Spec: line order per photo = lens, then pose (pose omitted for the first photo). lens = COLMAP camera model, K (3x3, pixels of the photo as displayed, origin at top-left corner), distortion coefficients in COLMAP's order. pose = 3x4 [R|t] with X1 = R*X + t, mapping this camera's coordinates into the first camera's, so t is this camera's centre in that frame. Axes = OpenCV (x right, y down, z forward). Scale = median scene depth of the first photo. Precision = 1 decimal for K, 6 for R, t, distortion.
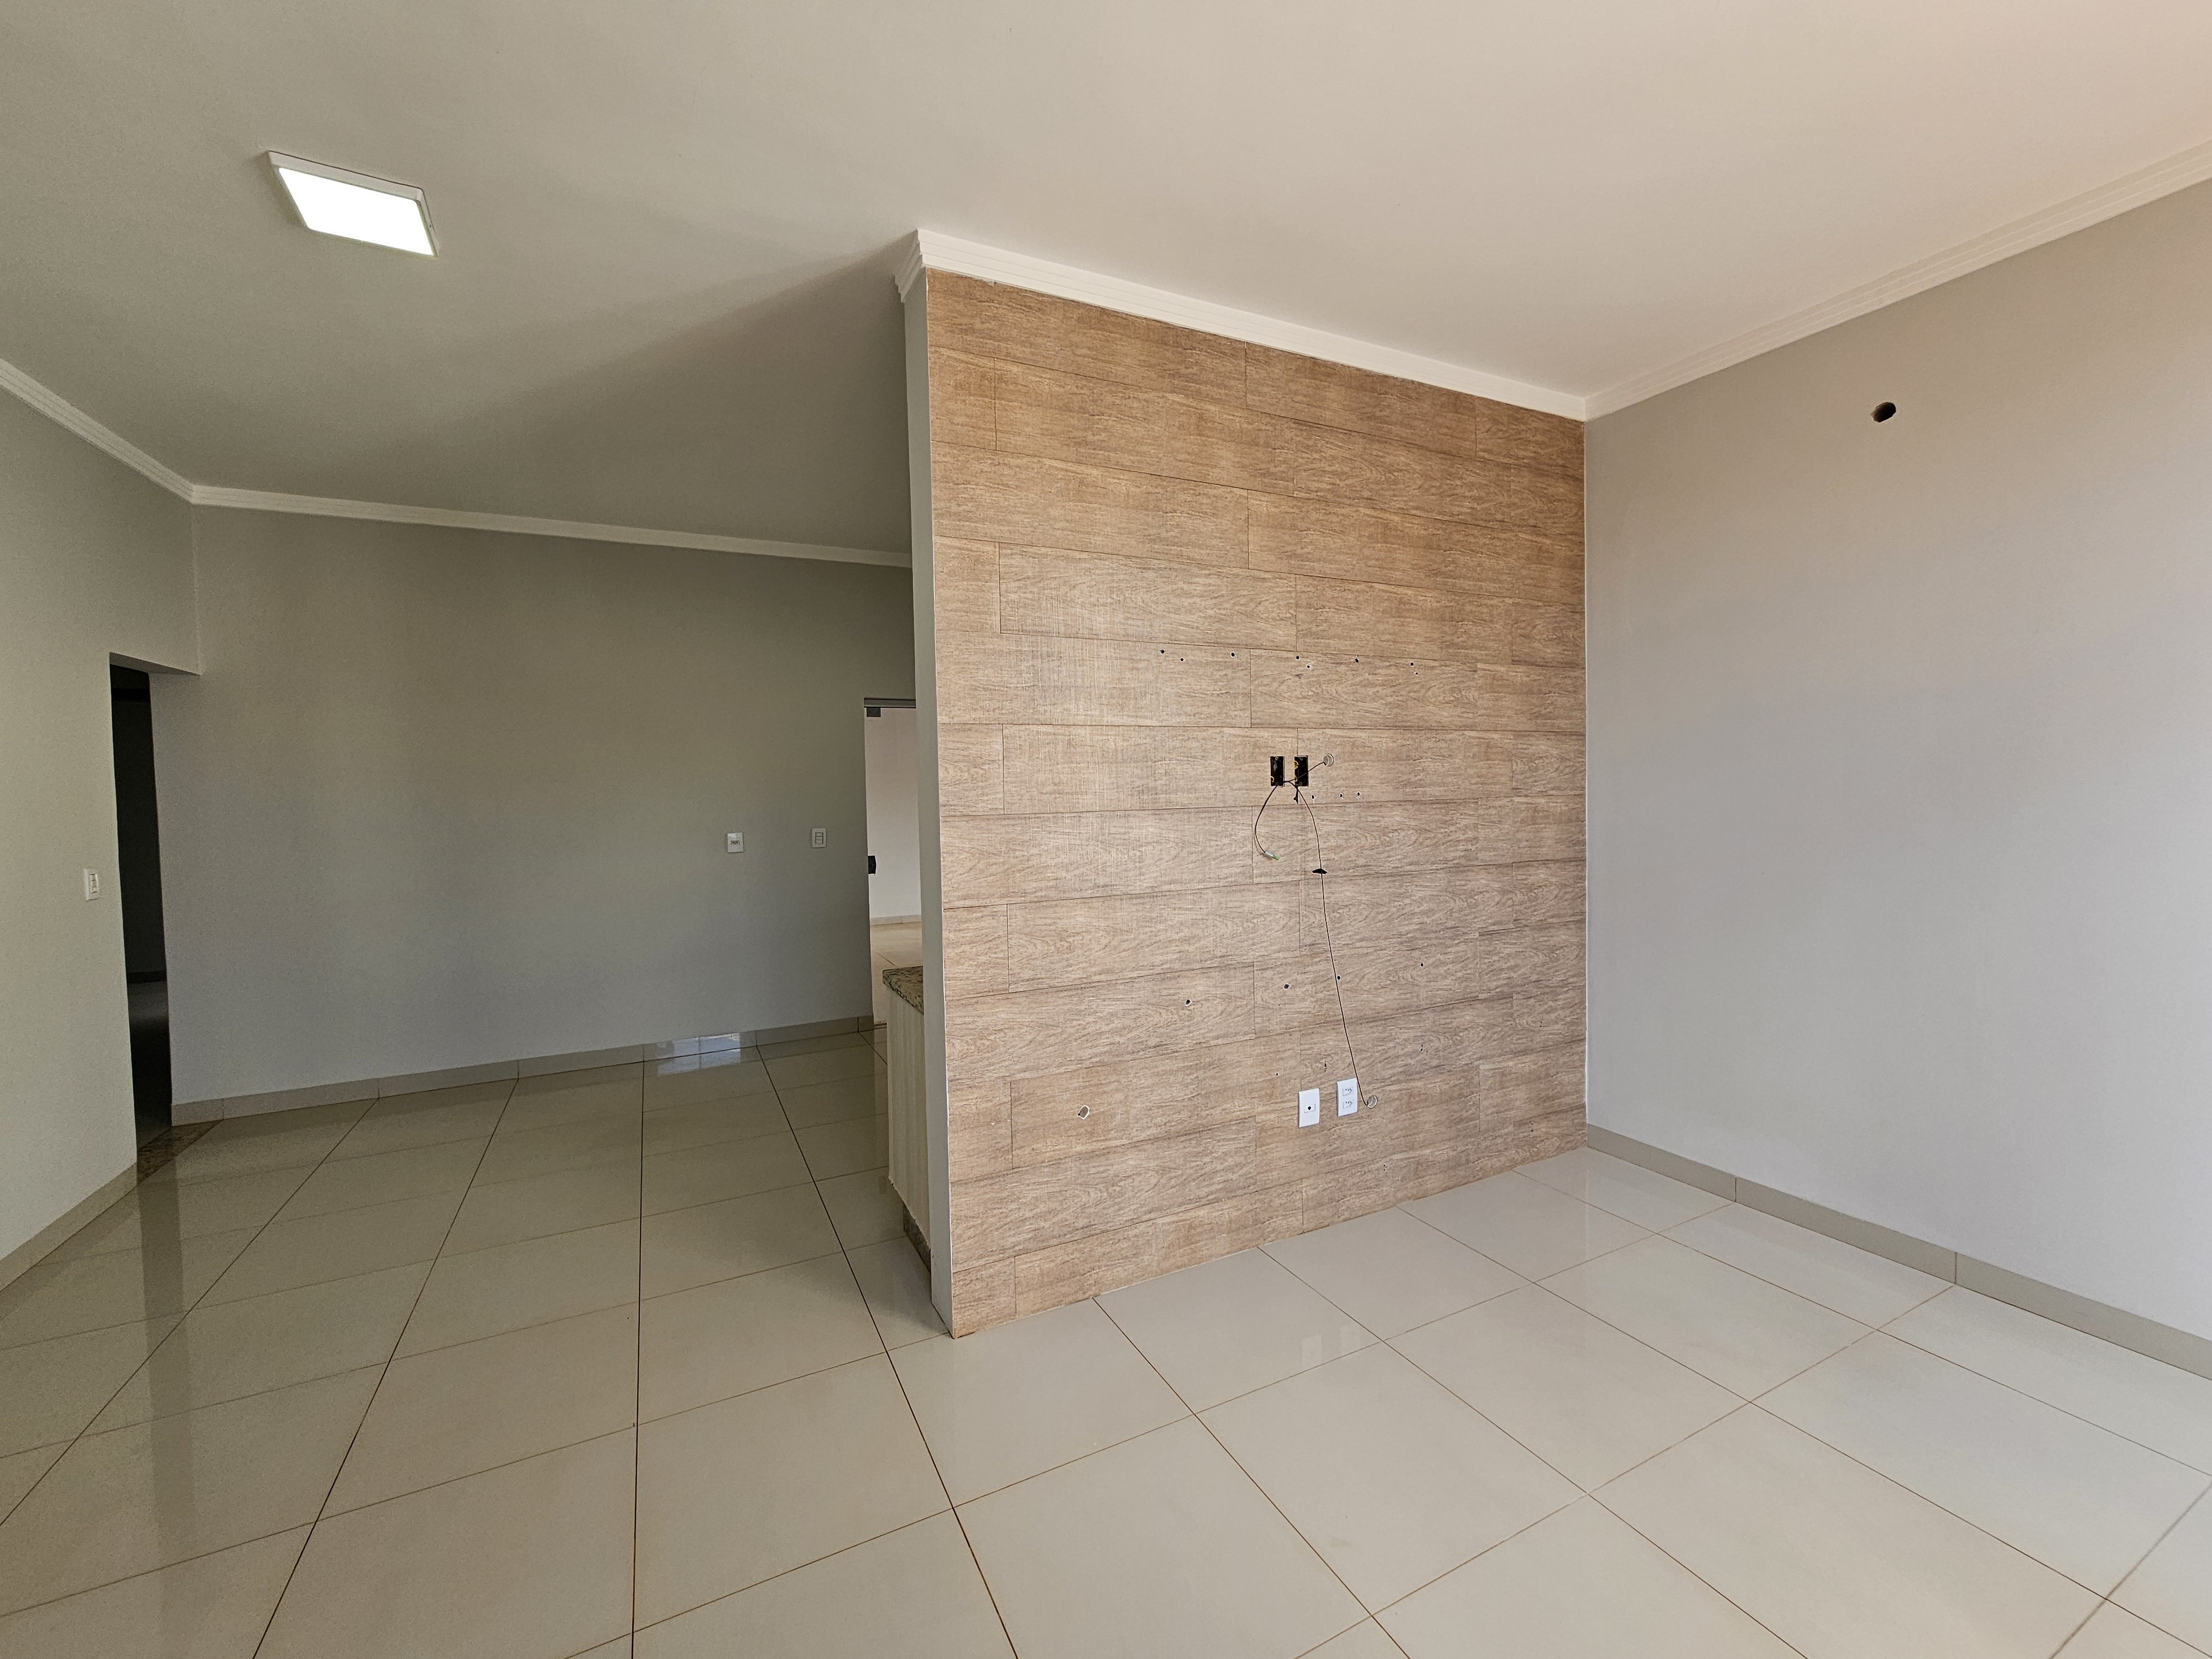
lens RADIAL K [[904.9, 0, 1104.0], [0, 904.9, 824.7], [0, 0, 1]] dist [-0.001747, -0.000081]
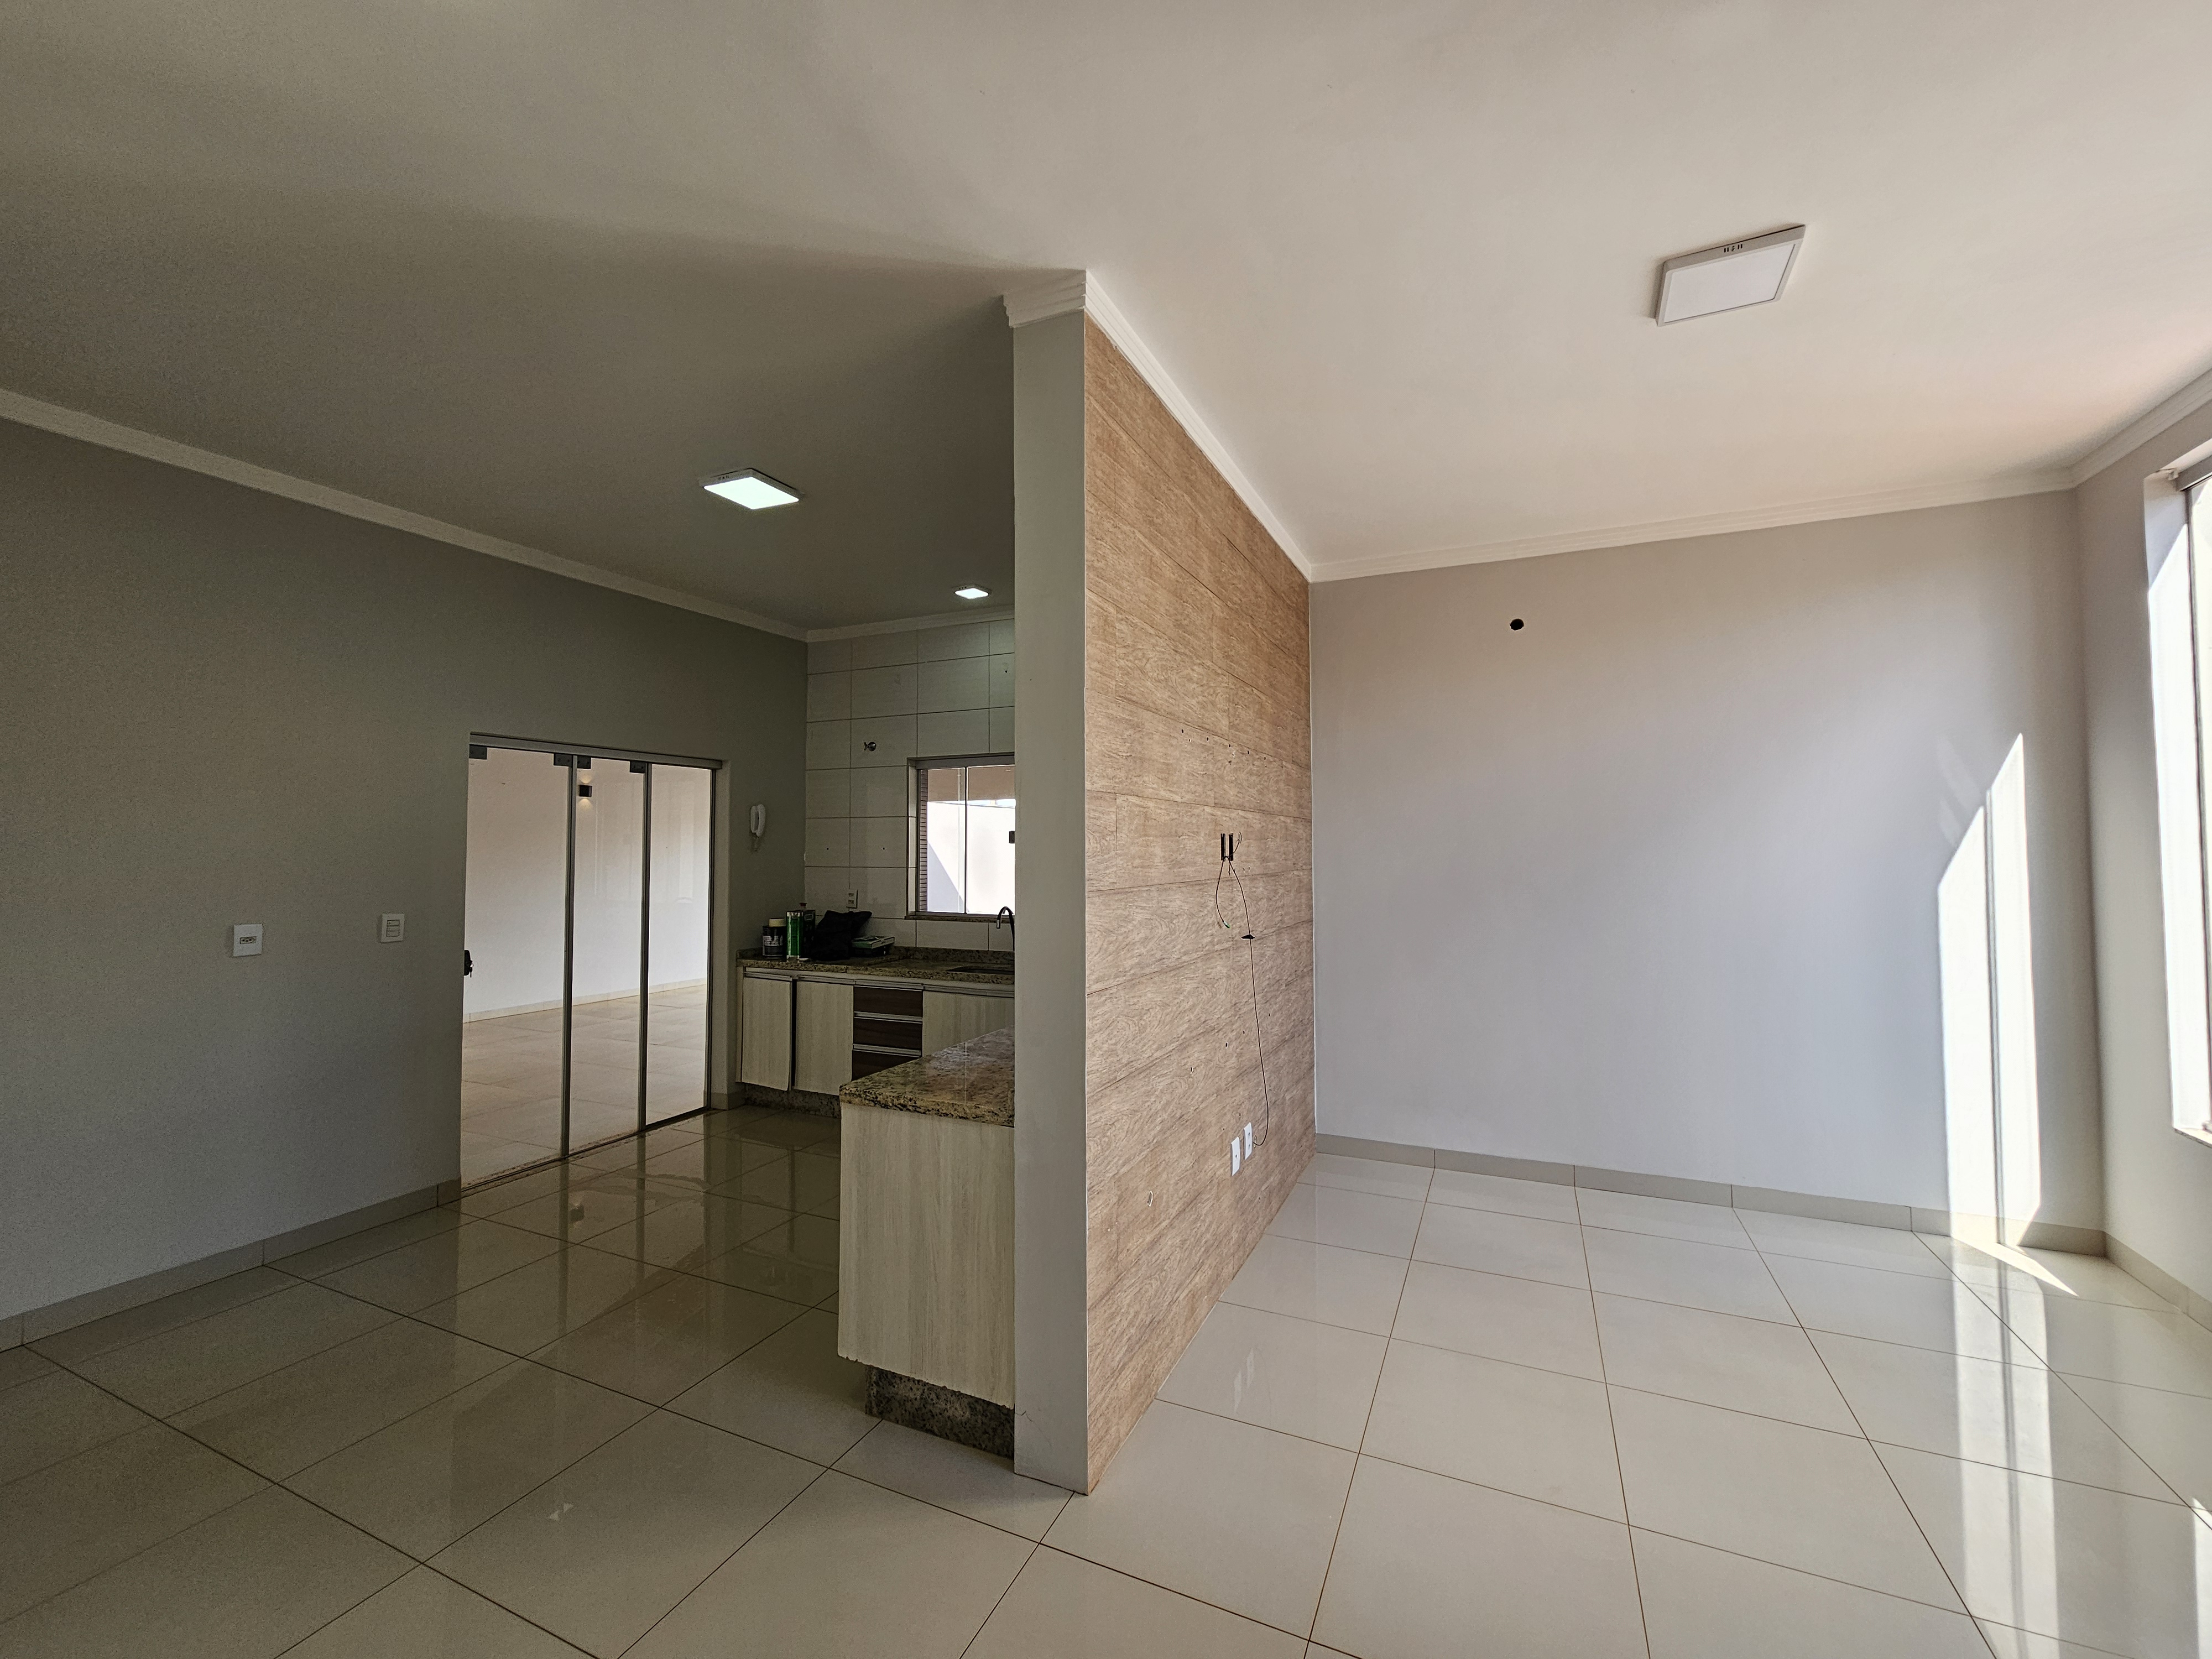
lens RADIAL K [[904.9, 0, 1103.9], [0, 904.9, 825.3], [0, 0, 1]] dist [-0.001747, -0.000081]
pose [[0.782890, 0.032611, 0.621305, -0.593082], [0.016265, 0.997211, -0.072836, -0.007574], [-0.621948, 0.067128, 0.780176, 0.225041]]
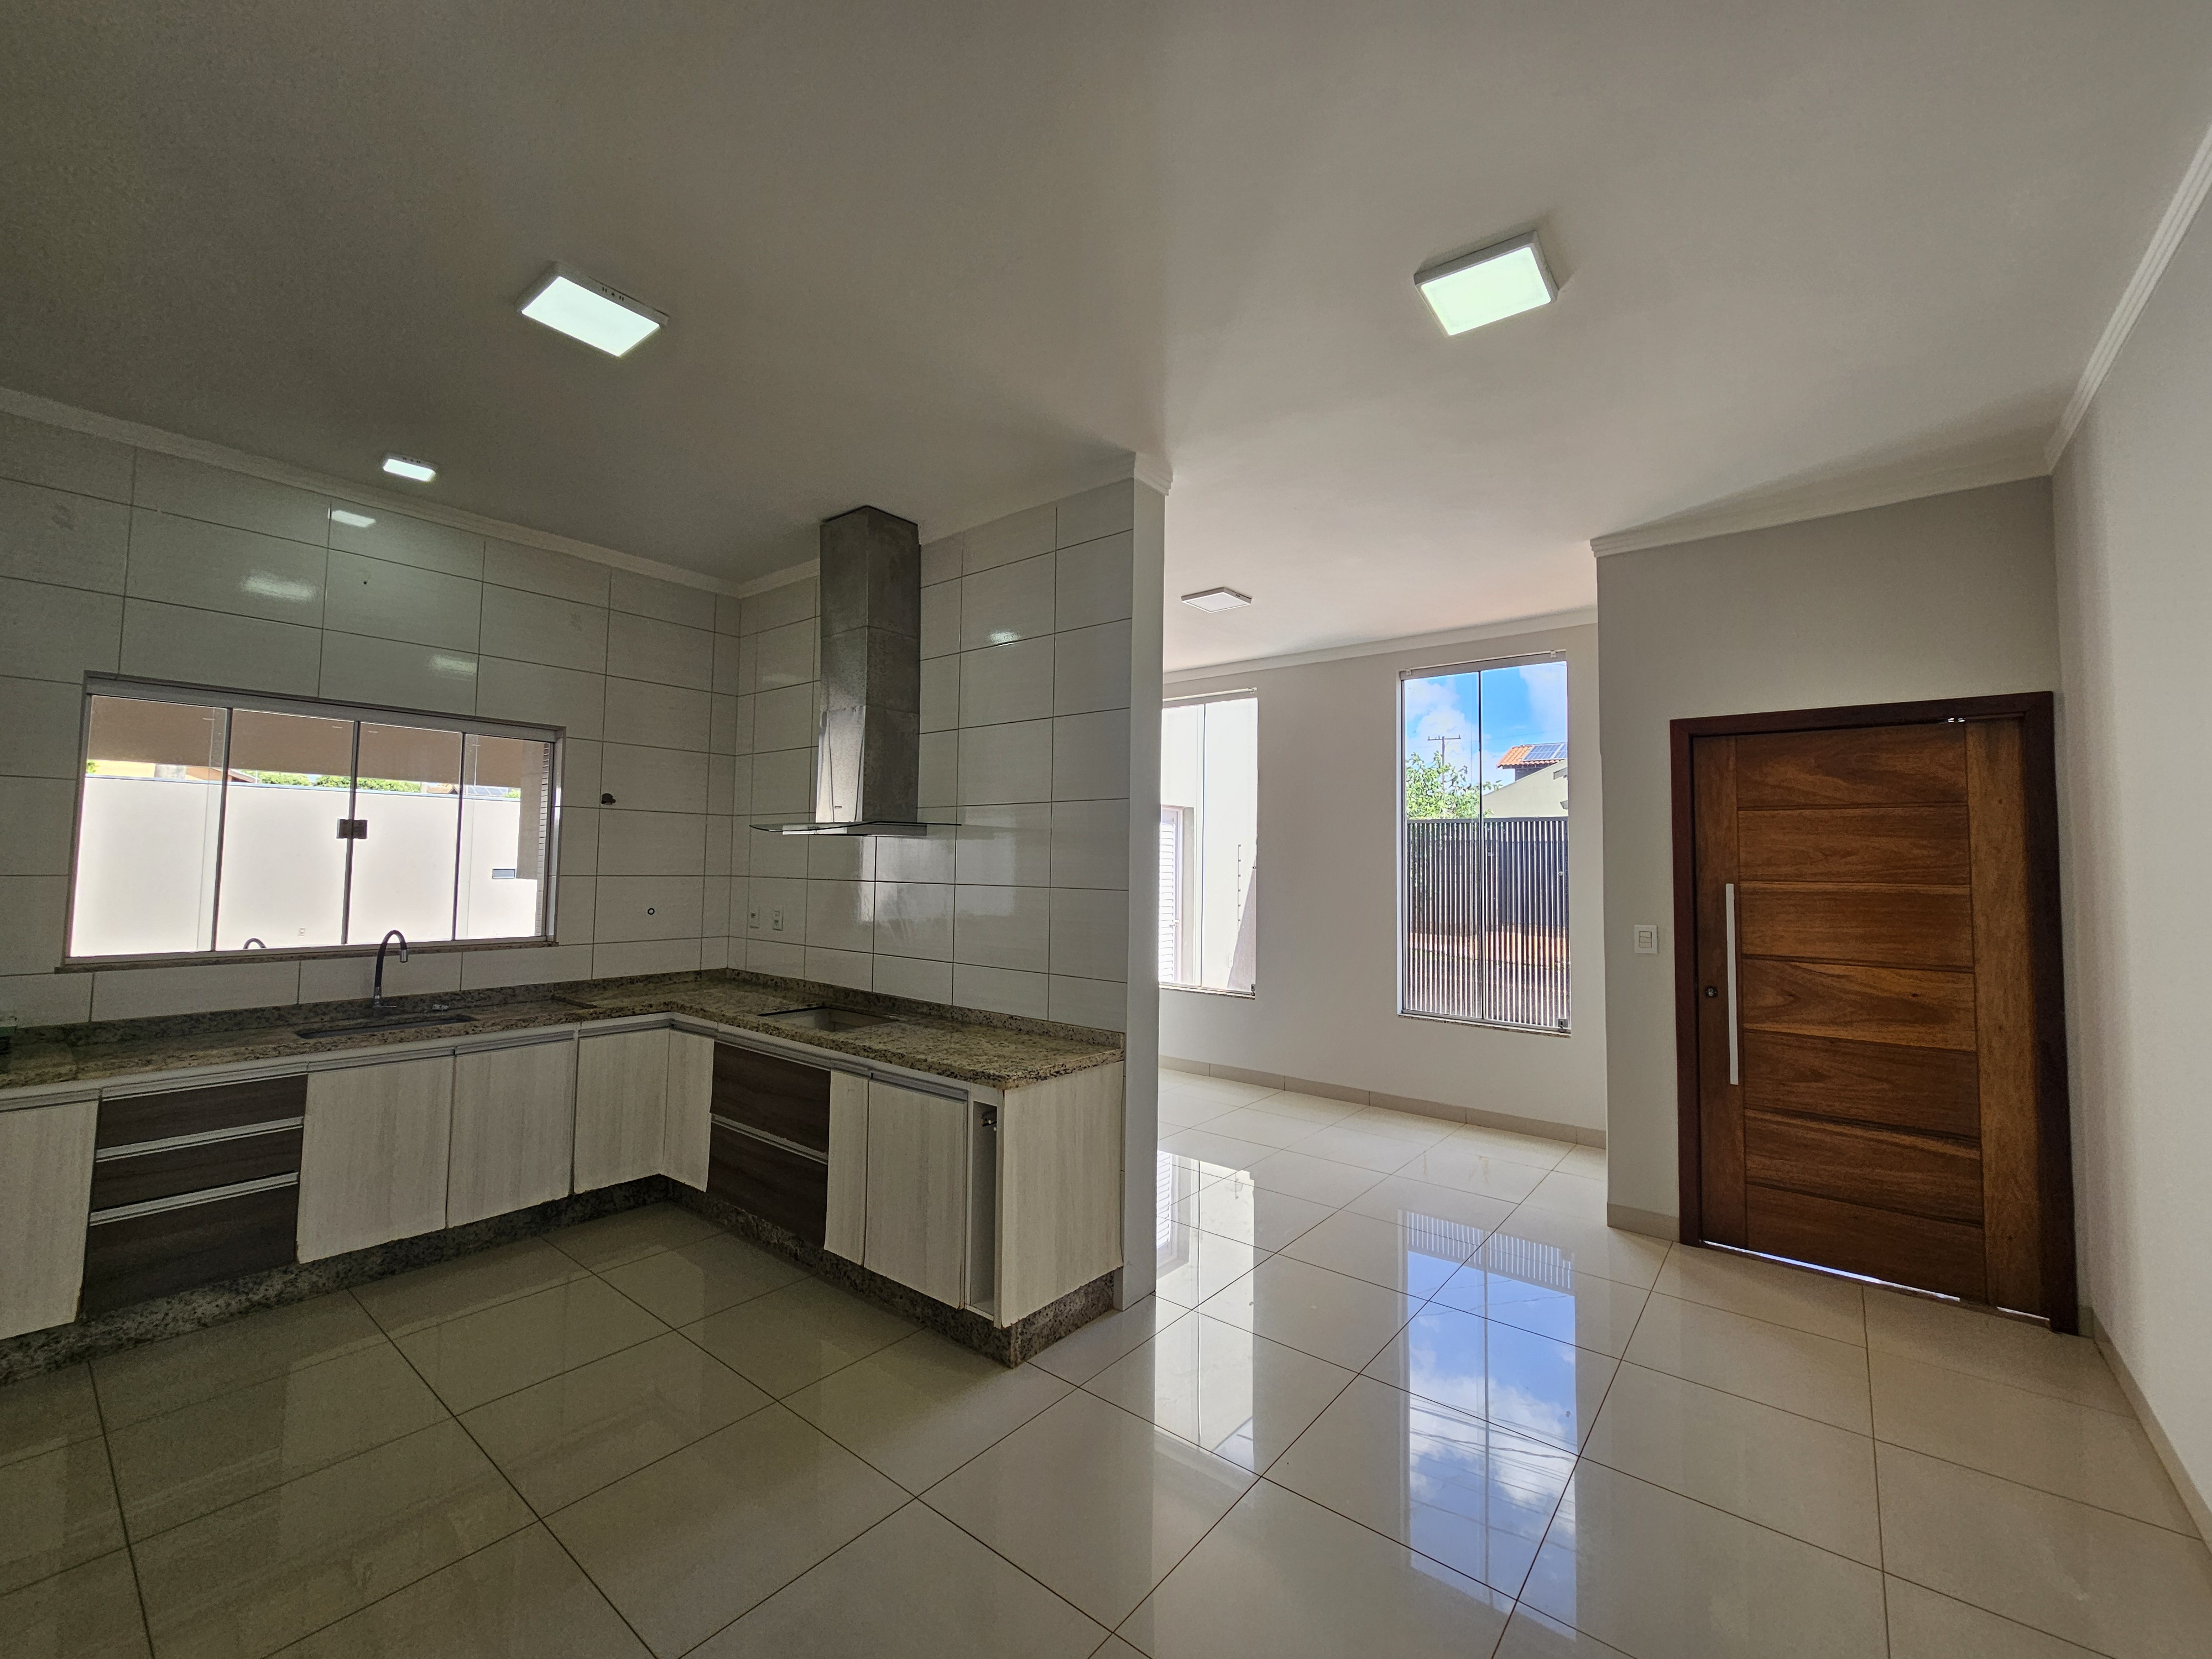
lens RADIAL K [[904.9, 0, 1108.5], [0, 904.9, 824.6], [0, 0, 1]] dist [-0.001747, -0.000081]
pose [[-0.414043, 0.055715, 0.908551, -1.124641], [0.033639, 0.998380, -0.045894, -0.035112], [-0.909636, 0.011561, -0.415246, 1.318380]]
